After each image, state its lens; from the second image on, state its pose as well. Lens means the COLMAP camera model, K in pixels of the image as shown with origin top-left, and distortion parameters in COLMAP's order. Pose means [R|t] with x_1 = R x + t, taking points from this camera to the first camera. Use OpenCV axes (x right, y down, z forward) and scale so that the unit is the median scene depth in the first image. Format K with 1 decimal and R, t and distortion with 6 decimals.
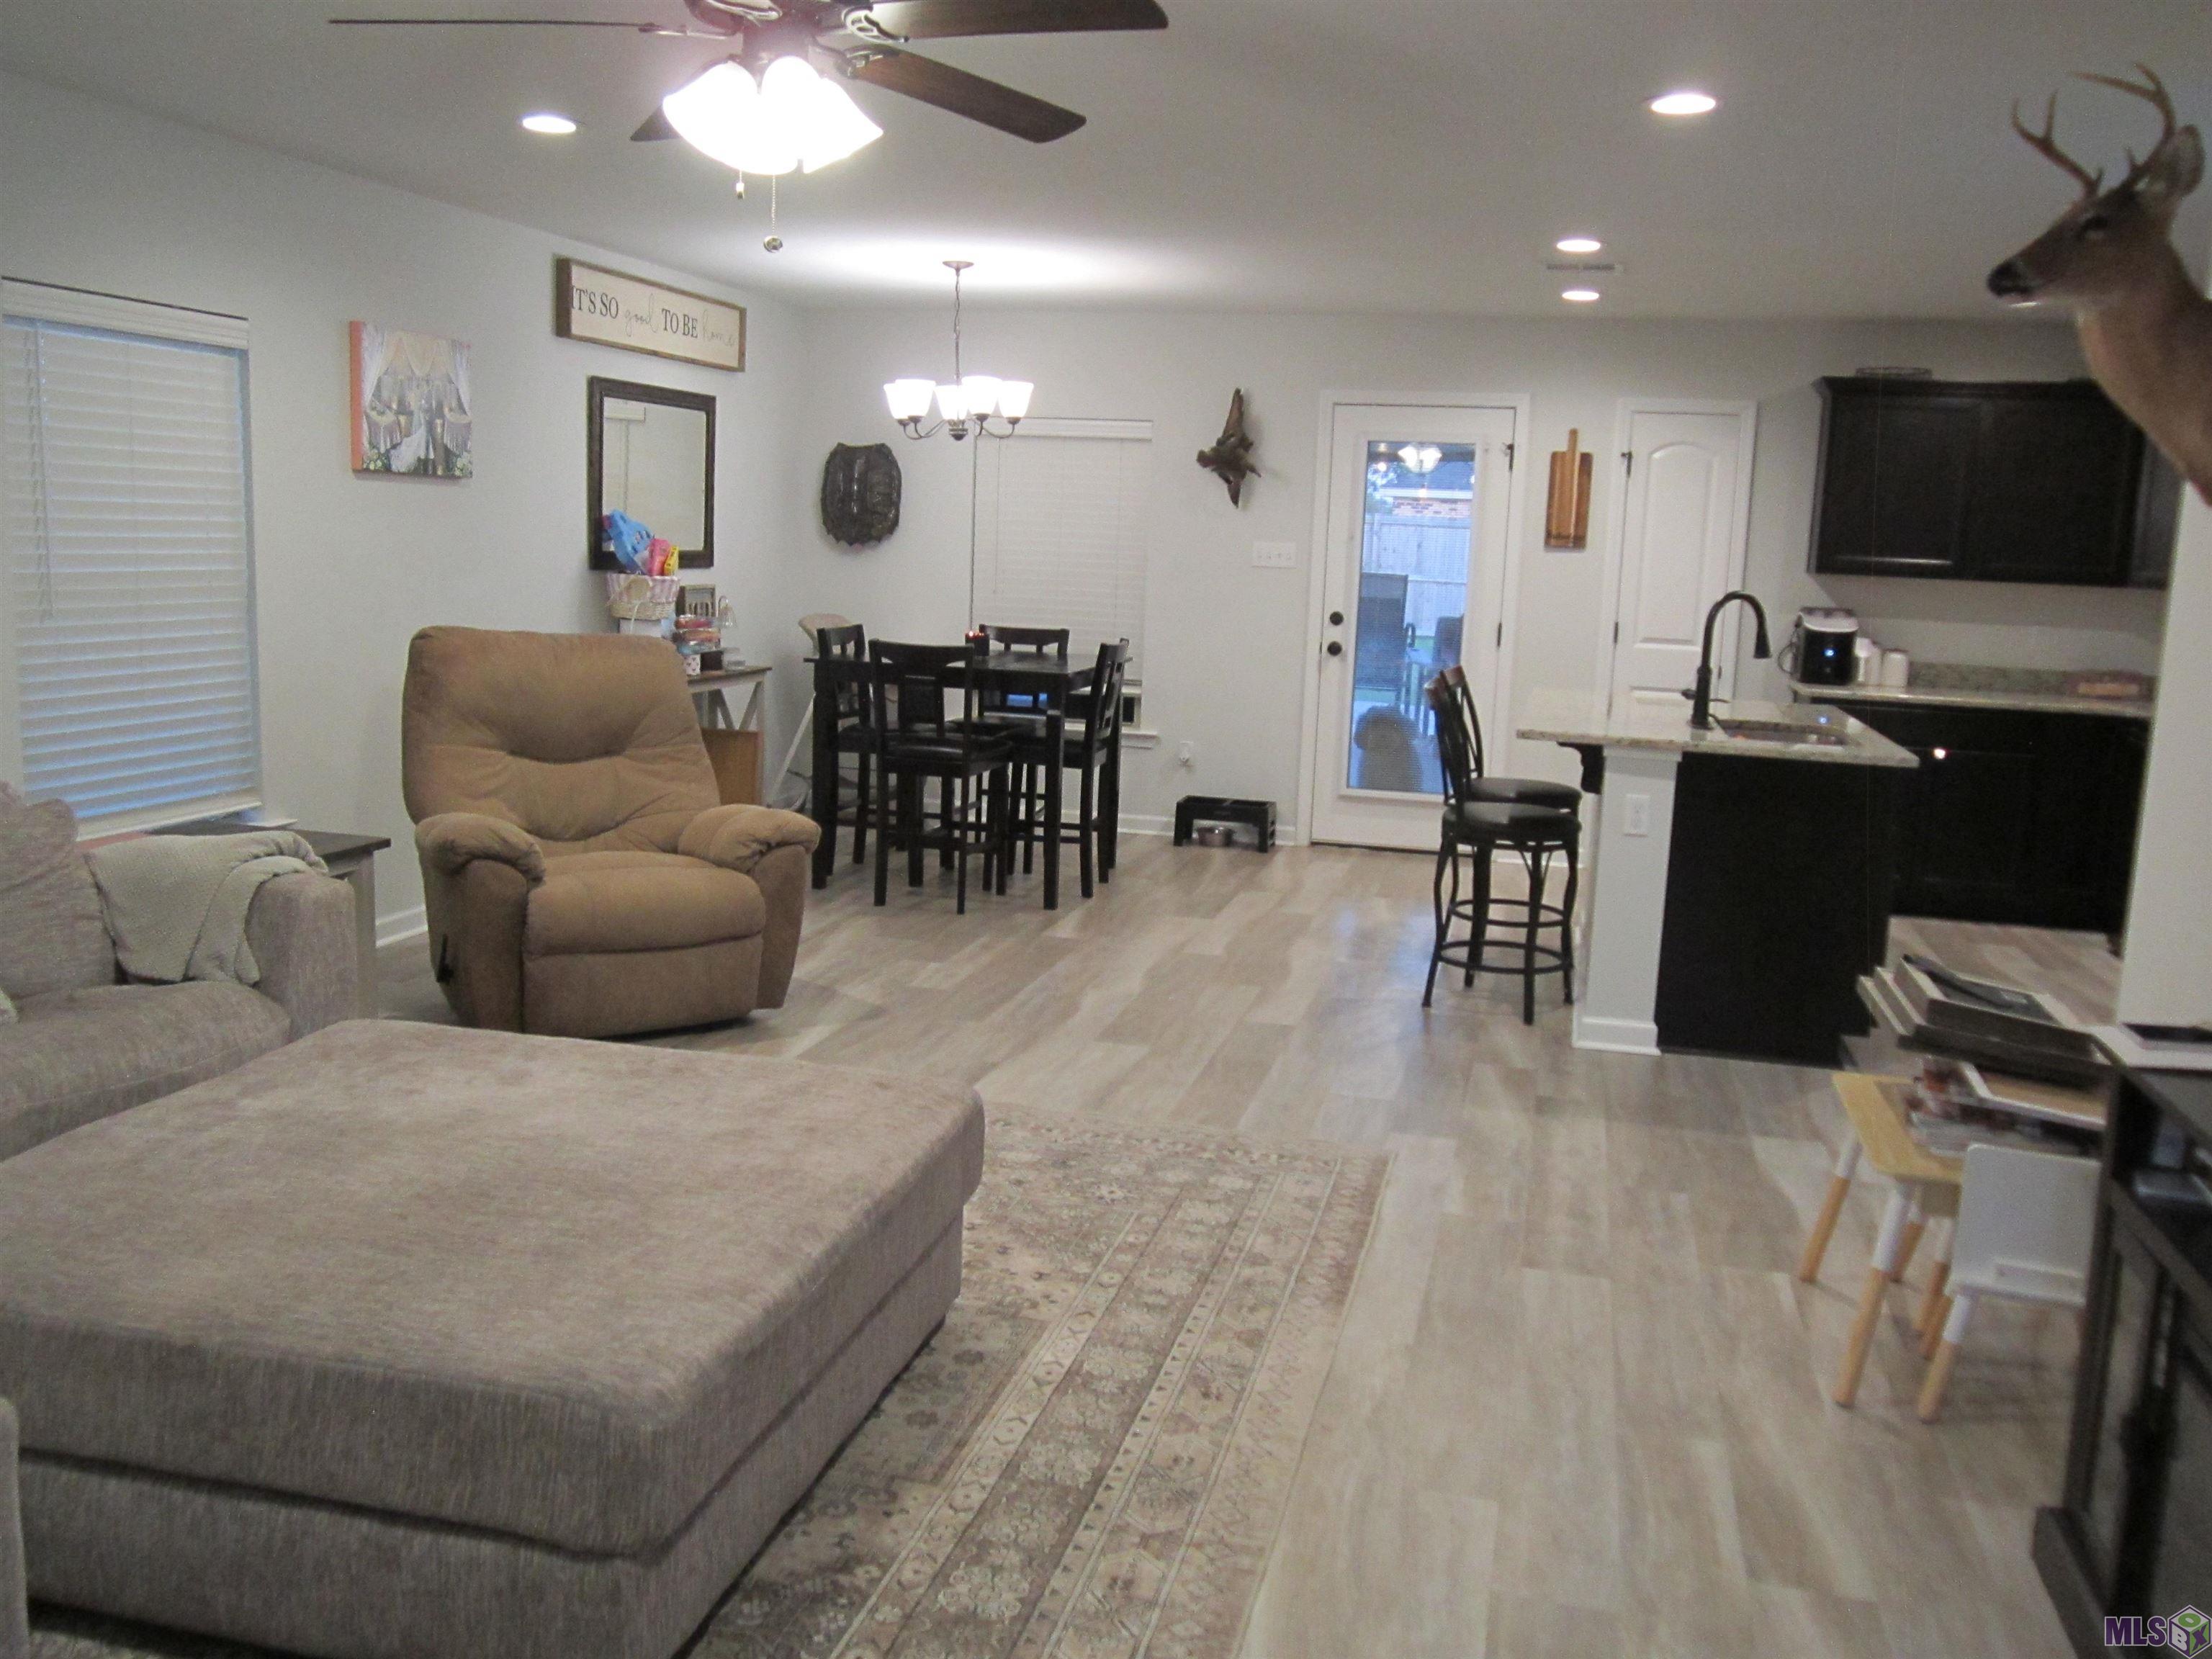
lens RADIAL K [[1877.2, 0, 1104.9], [0, 1877.2, 827.6], [0, 0, 1]] dist [-0.058468, -0.000875]
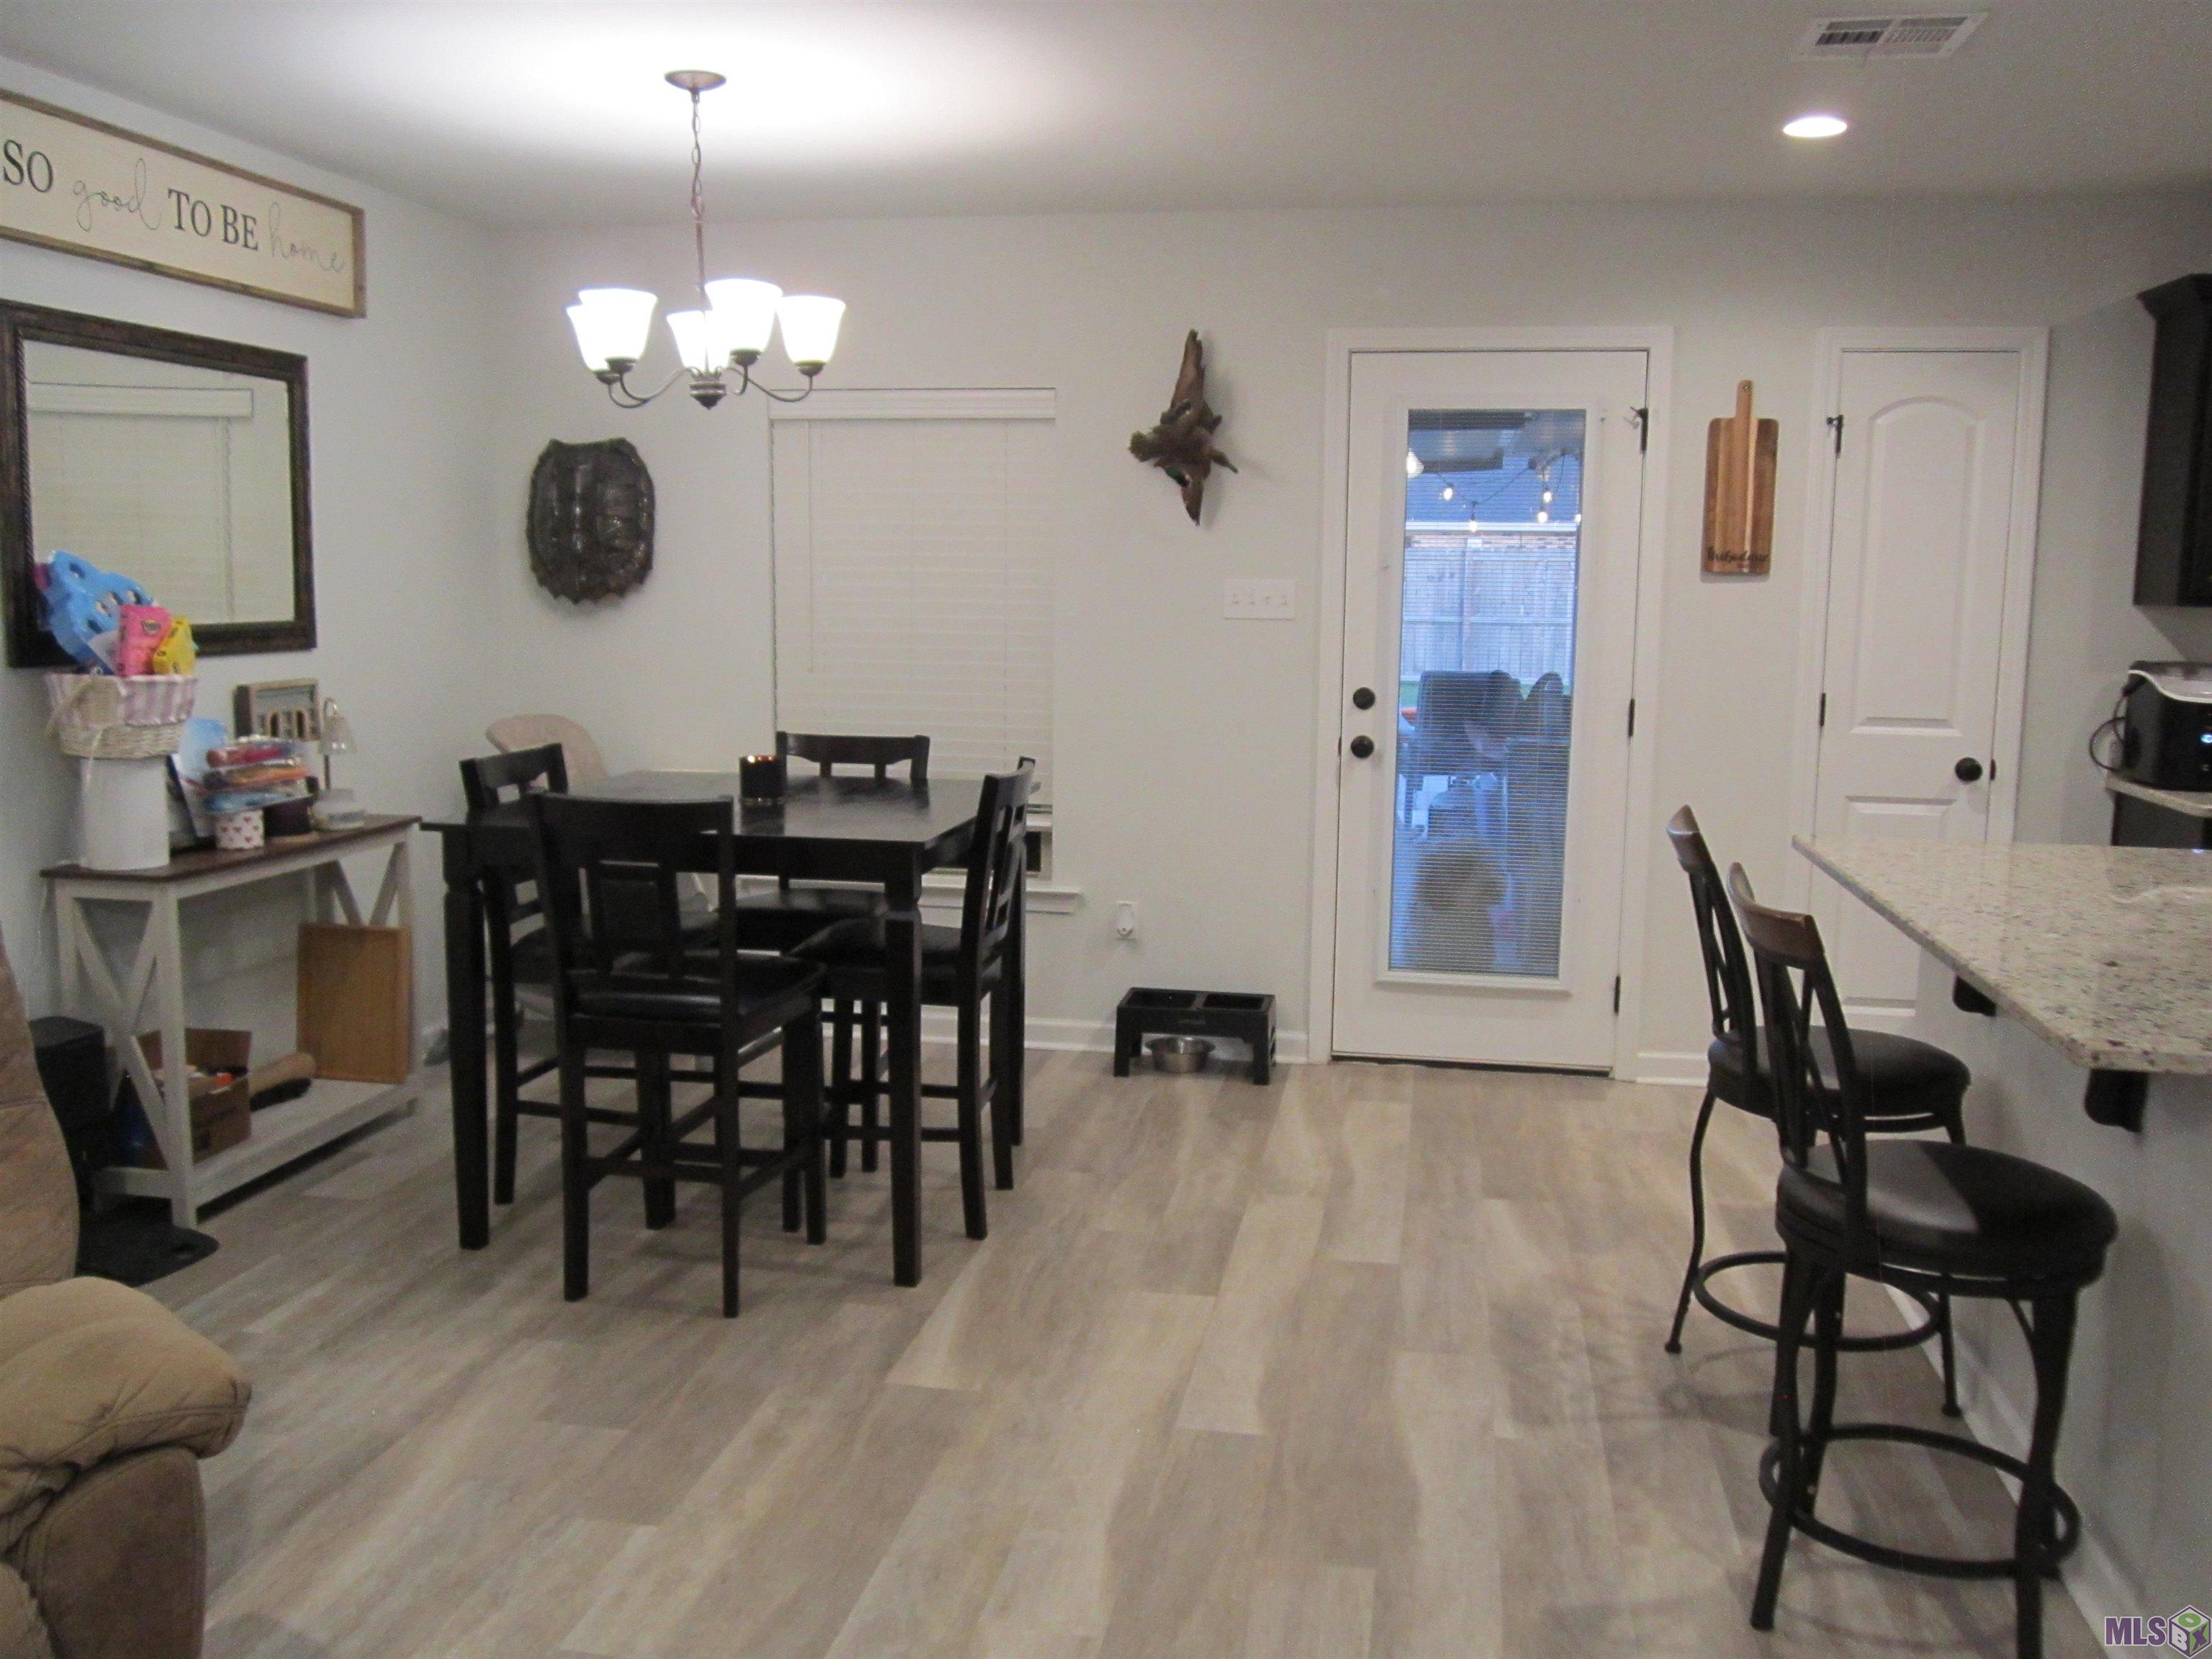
lens RADIAL K [[1877.2, 0, 1109.8], [0, 1877.2, 832.8], [0, 0, 1]] dist [-0.058468, -0.000875]
pose [[0.997405, -0.035847, 0.062431, -0.000458], [0.037074, 0.999140, -0.018594, -0.062507], [-0.061711, 0.020860, 0.997876, 0.411637]]
